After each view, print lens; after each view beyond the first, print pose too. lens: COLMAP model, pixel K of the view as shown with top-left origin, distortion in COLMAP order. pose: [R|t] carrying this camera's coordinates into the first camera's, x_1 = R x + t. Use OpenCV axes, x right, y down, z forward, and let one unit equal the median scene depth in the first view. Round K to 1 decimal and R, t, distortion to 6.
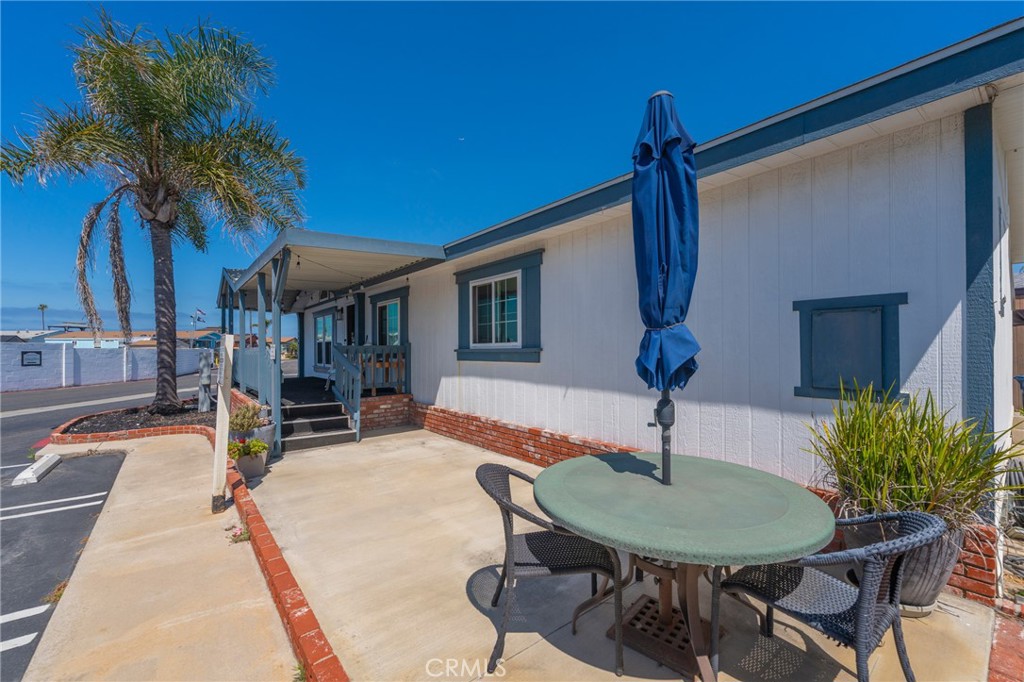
lens RADIAL K [[415.3, 0, 515.0], [0, 415.3, 344.0], [0, 0, 1]] dist [-0.000796, -0.000352]
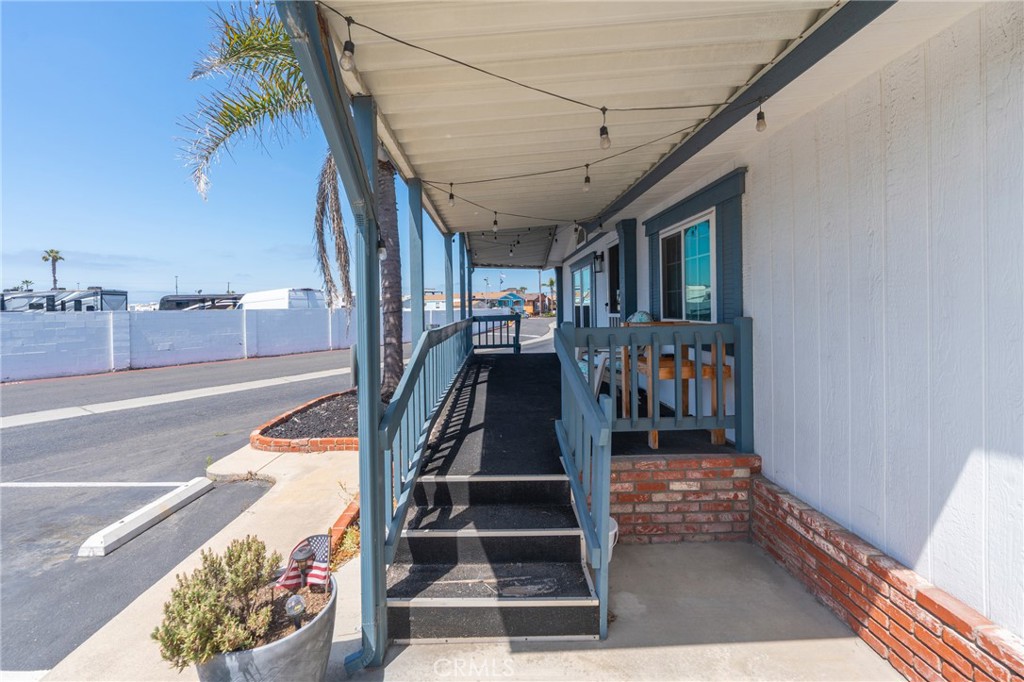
lens RADIAL K [[420.7, 0, 494.3], [0, 420.7, 313.0], [0, 0, 1]] dist [-0.001545, -0.000302]
pose [[0.768312, 0.000866, -0.640075, -0.186131], [0.020383, 0.999459, 0.025819, -0.021269], [0.639751, -0.032884, 0.767879, 0.557898]]
